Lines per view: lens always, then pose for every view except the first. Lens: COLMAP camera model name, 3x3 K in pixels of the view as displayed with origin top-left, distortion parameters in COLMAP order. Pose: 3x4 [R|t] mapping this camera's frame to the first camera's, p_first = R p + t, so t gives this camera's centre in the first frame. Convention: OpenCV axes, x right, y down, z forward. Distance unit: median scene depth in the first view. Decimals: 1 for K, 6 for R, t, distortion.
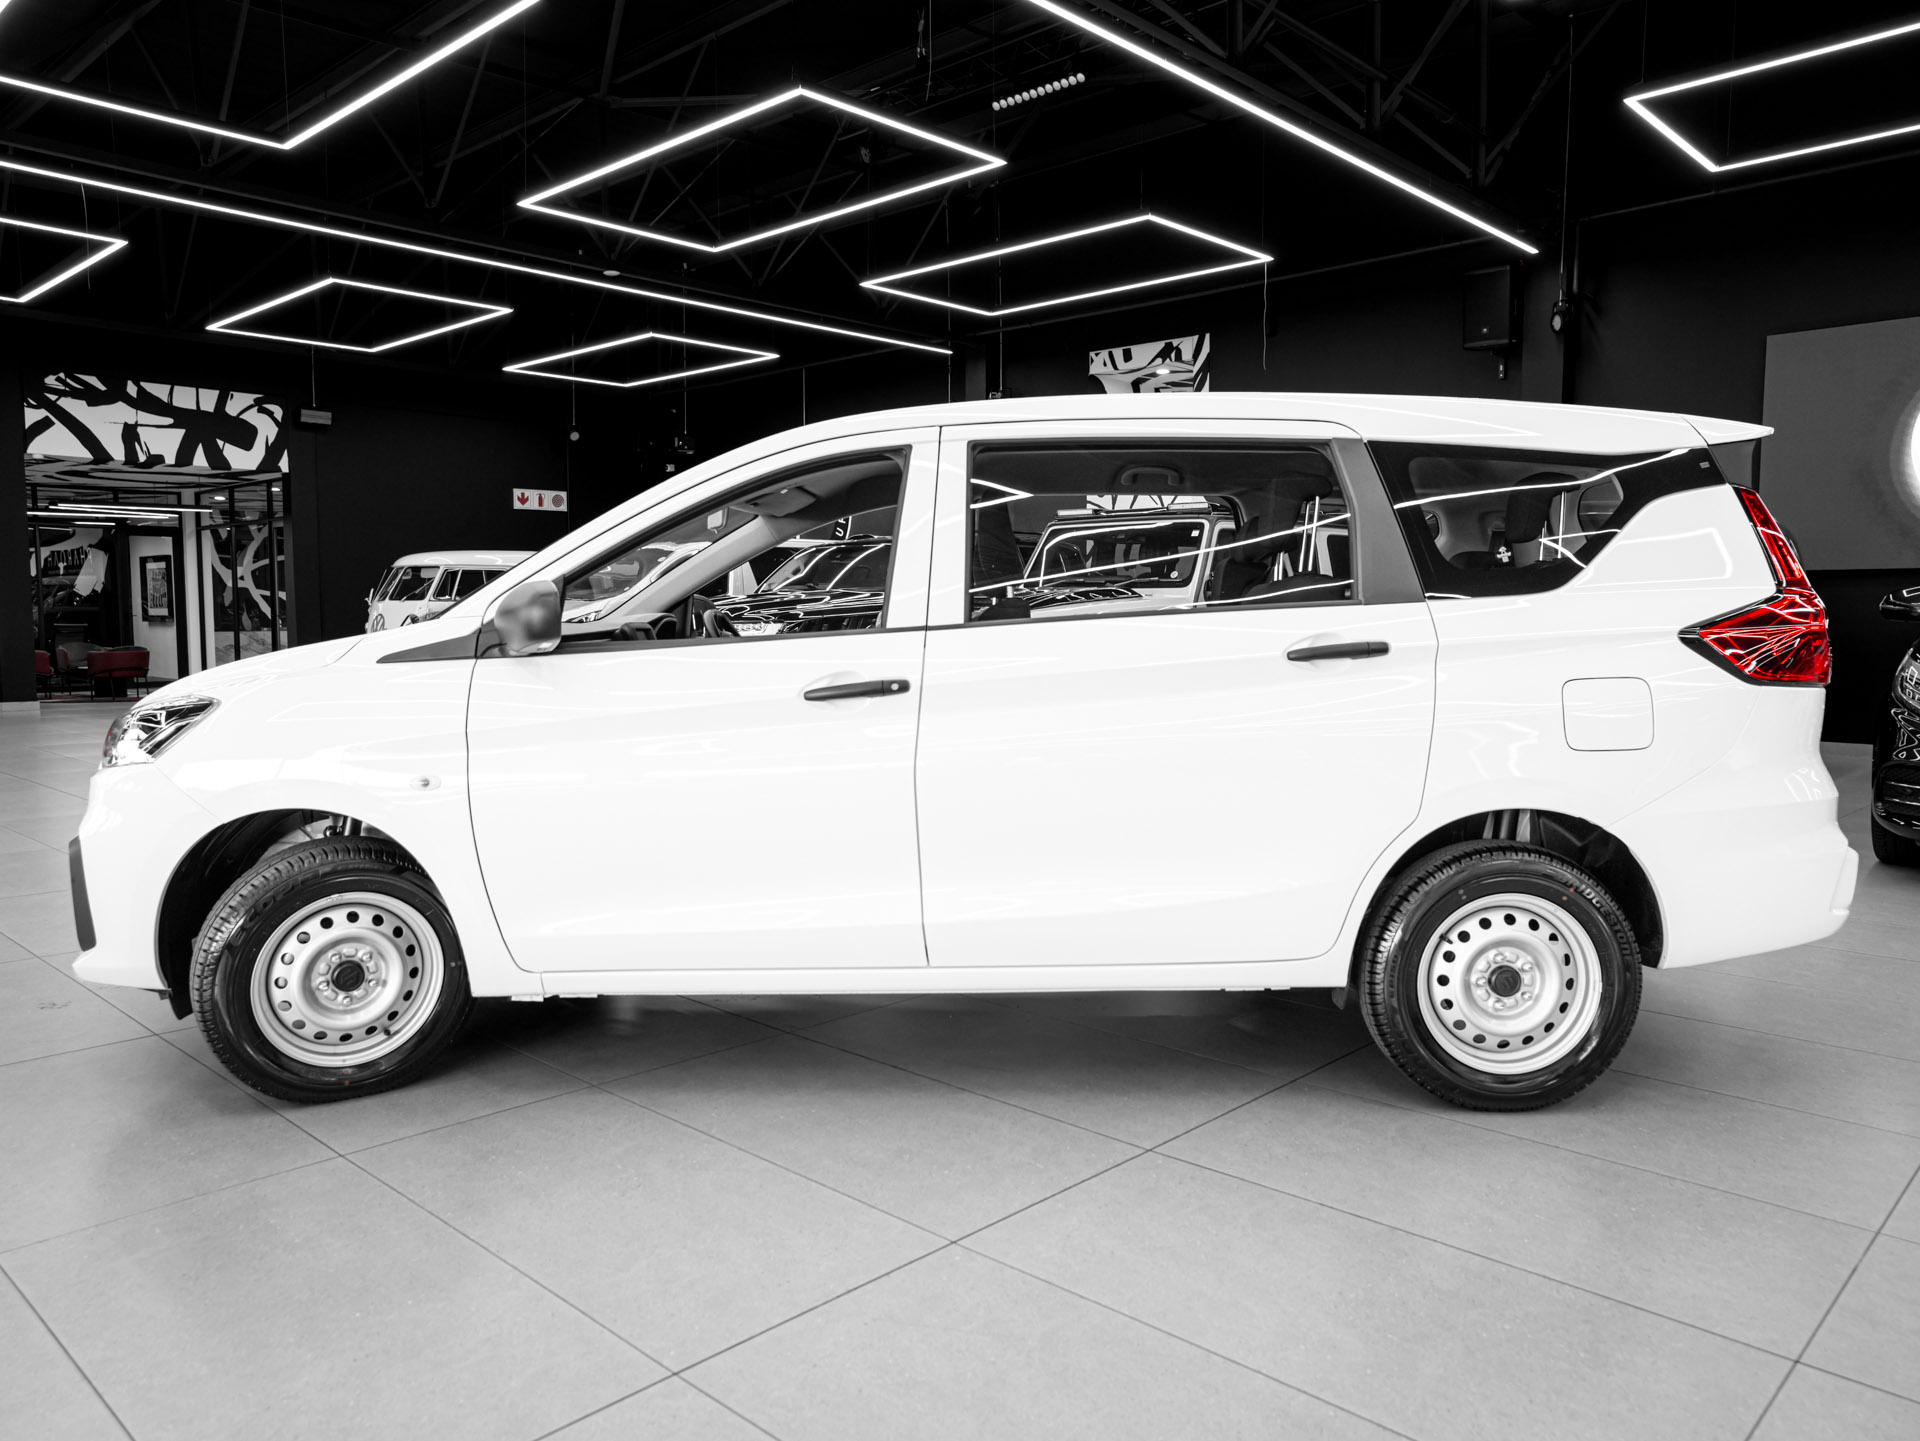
lens RADIAL K [[1372.3, 0, 953.8], [0, 1372.3, 722.1], [0, 0, 1]] dist [-0.034779, 0.061648]
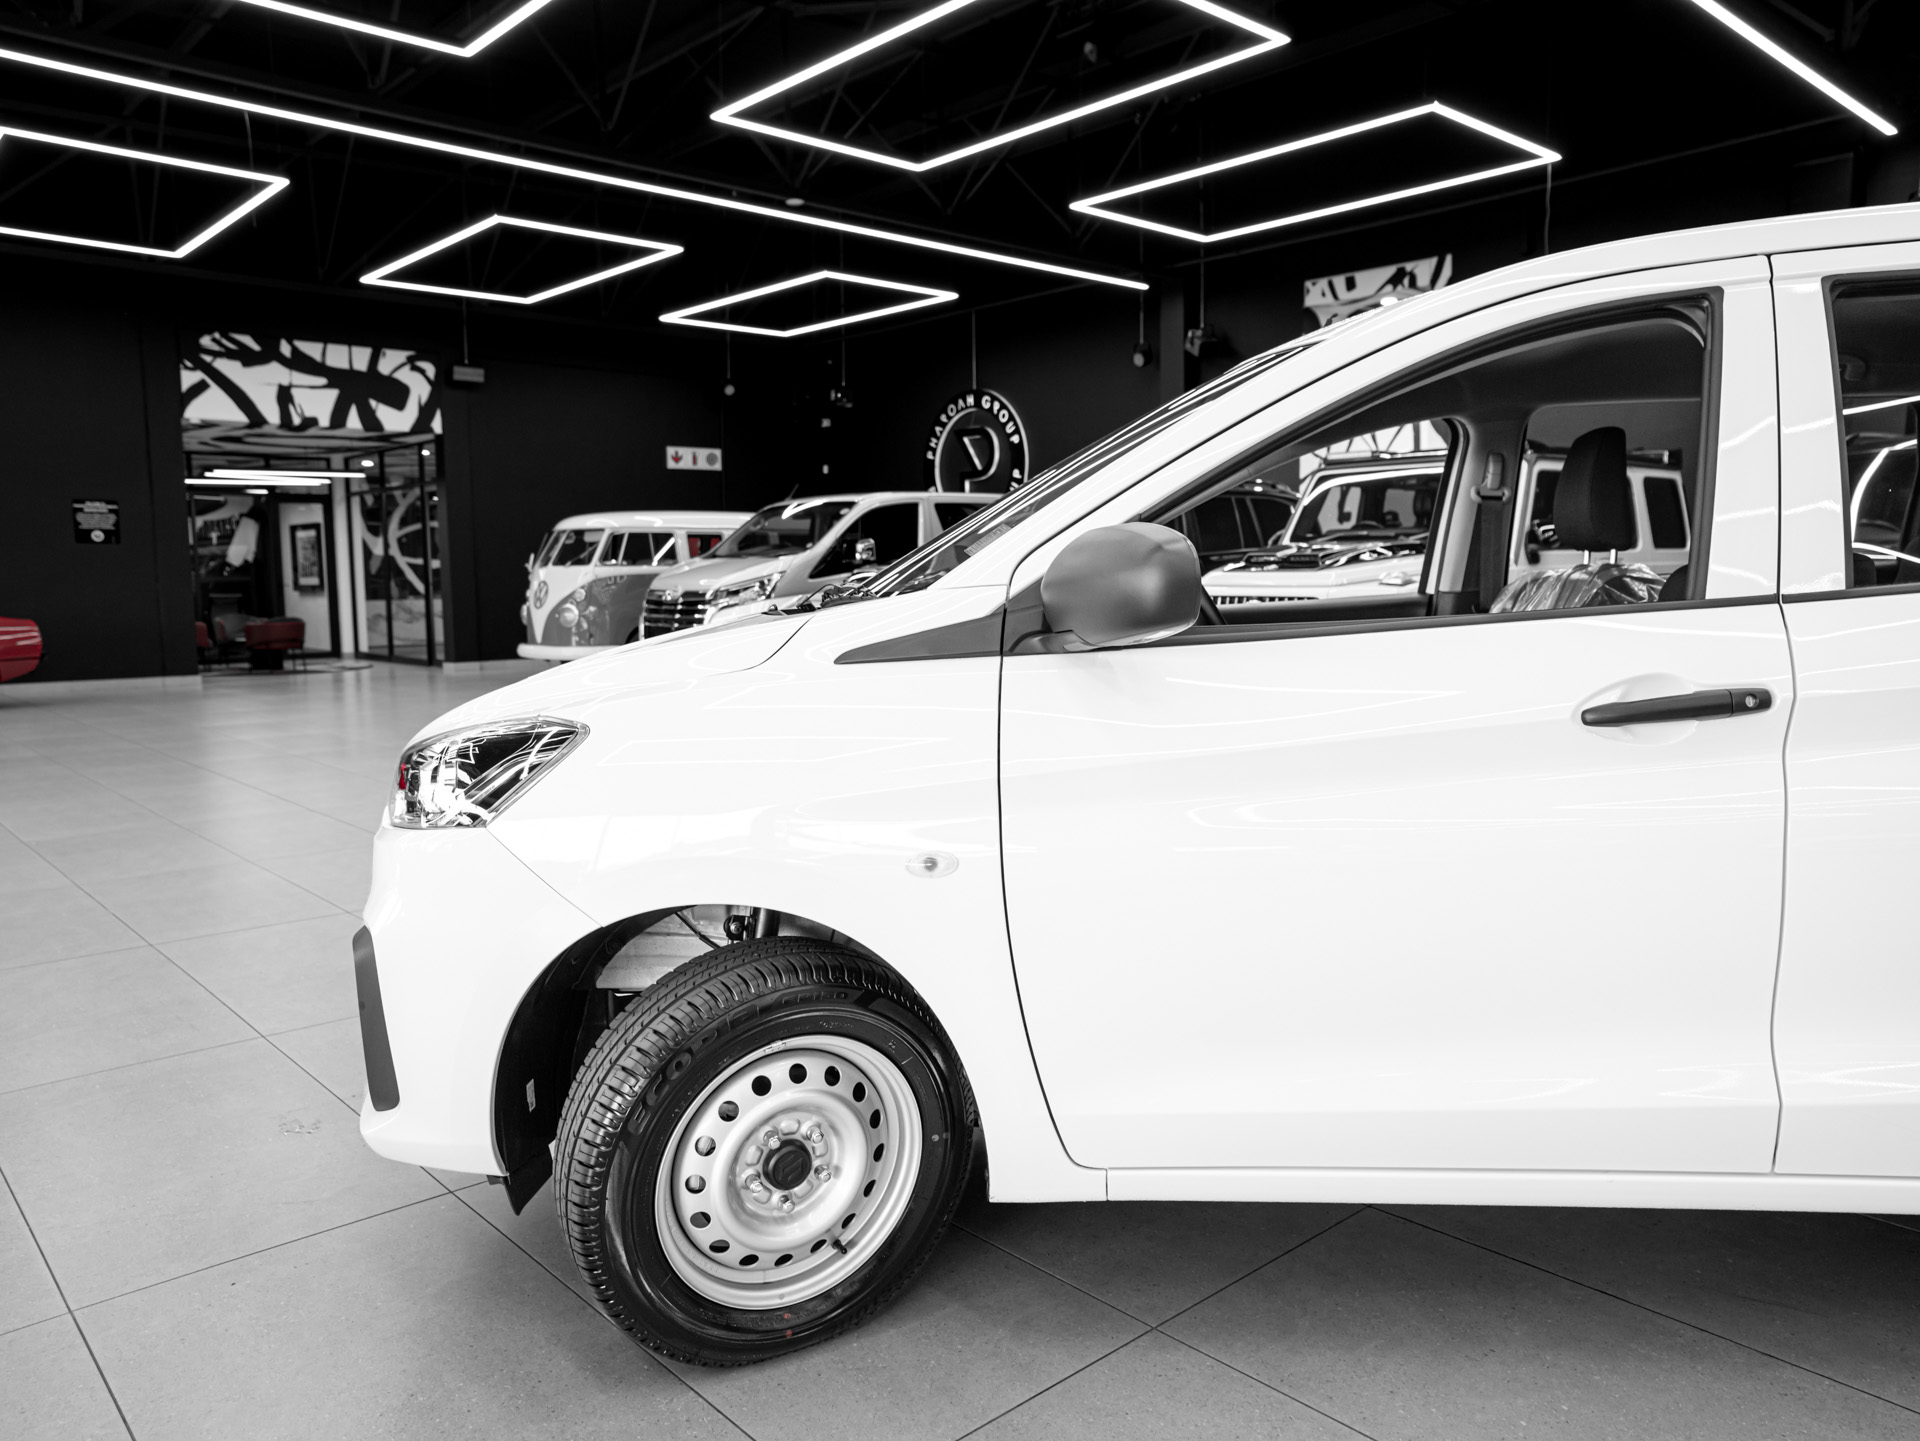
lens RADIAL K [[1372.3, 0, 954.1], [0, 1372.3, 719.8], [0, 0, 1]] dist [-0.034779, 0.061648]
pose [[0.997083, -0.003196, -0.076264, -0.313049], [0.005236, 0.999633, 0.026565, -0.032986], [0.076151, -0.026887, 0.996734, 0.379705]]
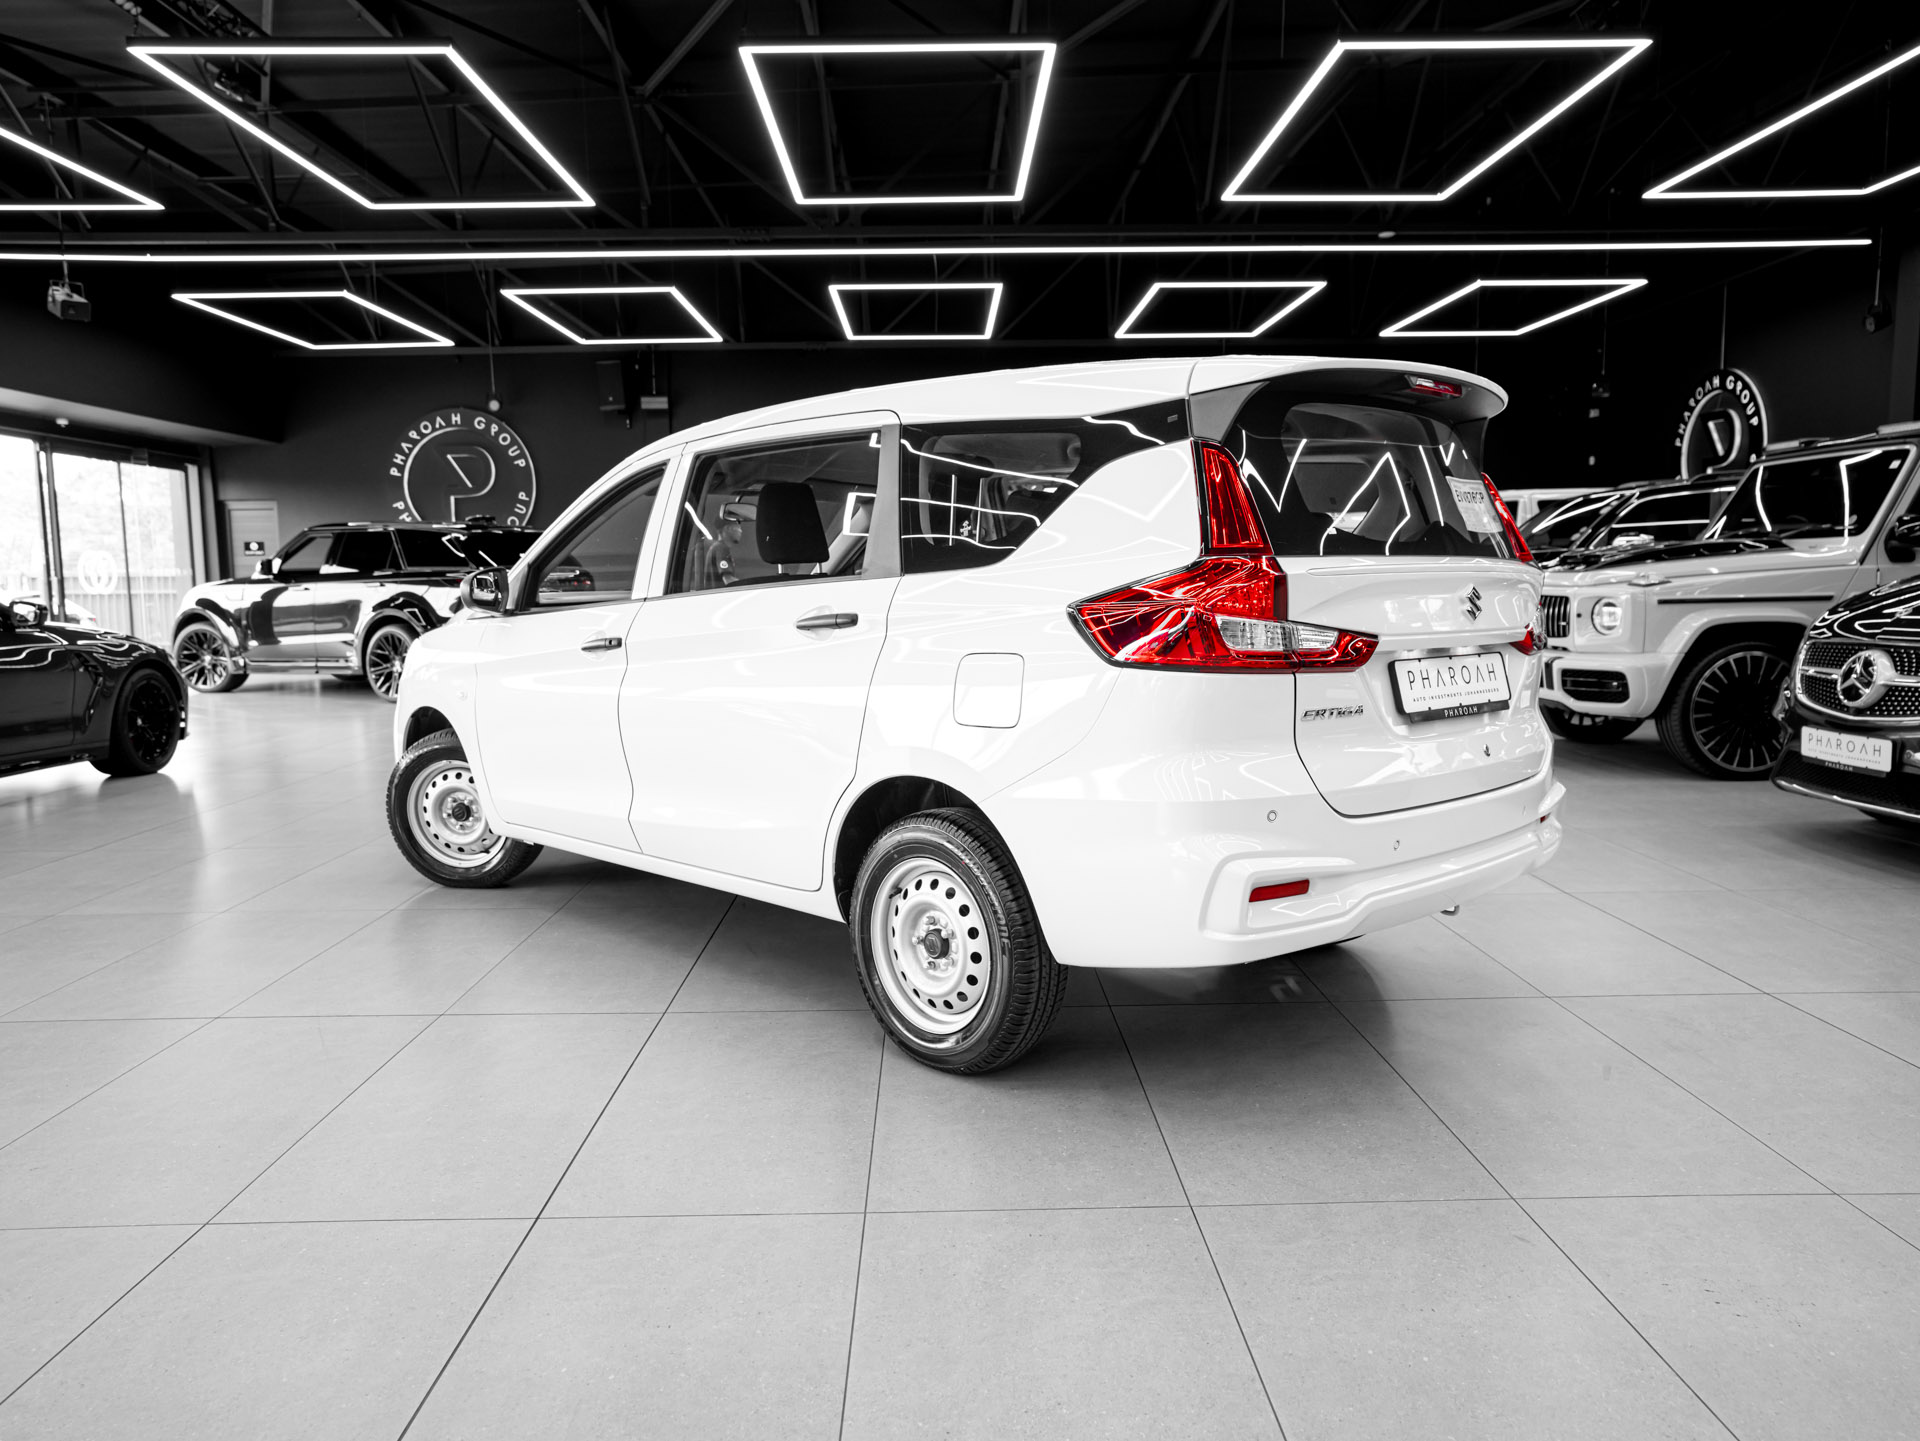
lens RADIAL K [[1372.3, 0, 966.9], [0, 1372.3, 721.3], [0, 0, 1]] dist [-0.034779, 0.061648]
pose [[0.703322, 0.067953, -0.707616, 1.102454], [-0.044804, 0.997679, 0.051275, -0.031620], [0.709458, -0.004359, 0.704734, 0.275173]]
